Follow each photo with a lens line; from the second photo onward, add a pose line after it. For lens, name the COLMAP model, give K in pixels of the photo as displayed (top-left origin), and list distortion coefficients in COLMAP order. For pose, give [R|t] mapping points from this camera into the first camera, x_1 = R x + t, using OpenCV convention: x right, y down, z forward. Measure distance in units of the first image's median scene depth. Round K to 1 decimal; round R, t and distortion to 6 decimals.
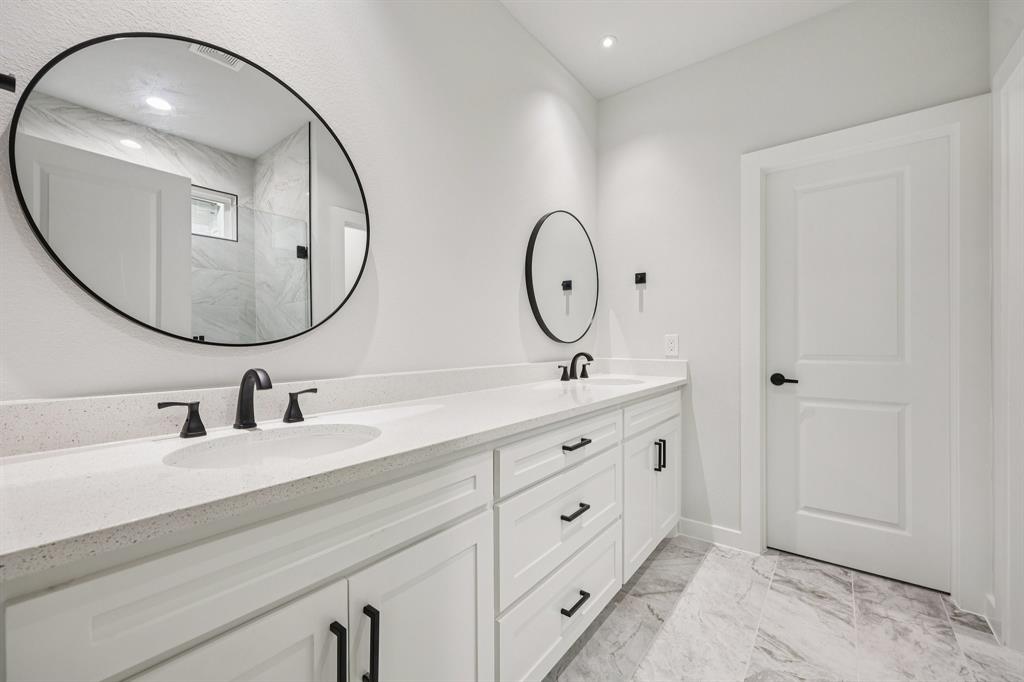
lens RADIAL K [[415.4, 0, 512.9], [0, 415.4, 340.1], [0, 0, 1]] dist [-0.001228, -0.000097]
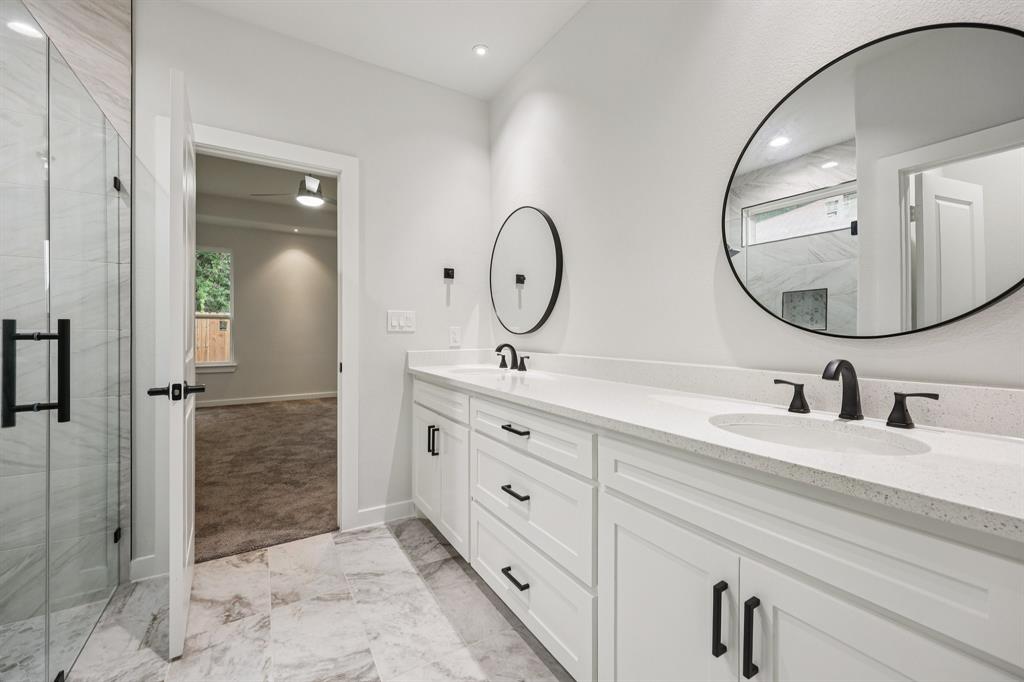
lens RADIAL K [[415.4, 0, 543.3], [0, 415.4, 333.1], [0, 0, 1]] dist [-0.001228, -0.000097]
pose [[-0.326371, 0.008608, -0.945203, 0.586285], [0.005070, 0.999960, 0.007356, -0.002843], [0.945228, -0.002392, -0.326401, 0.733943]]
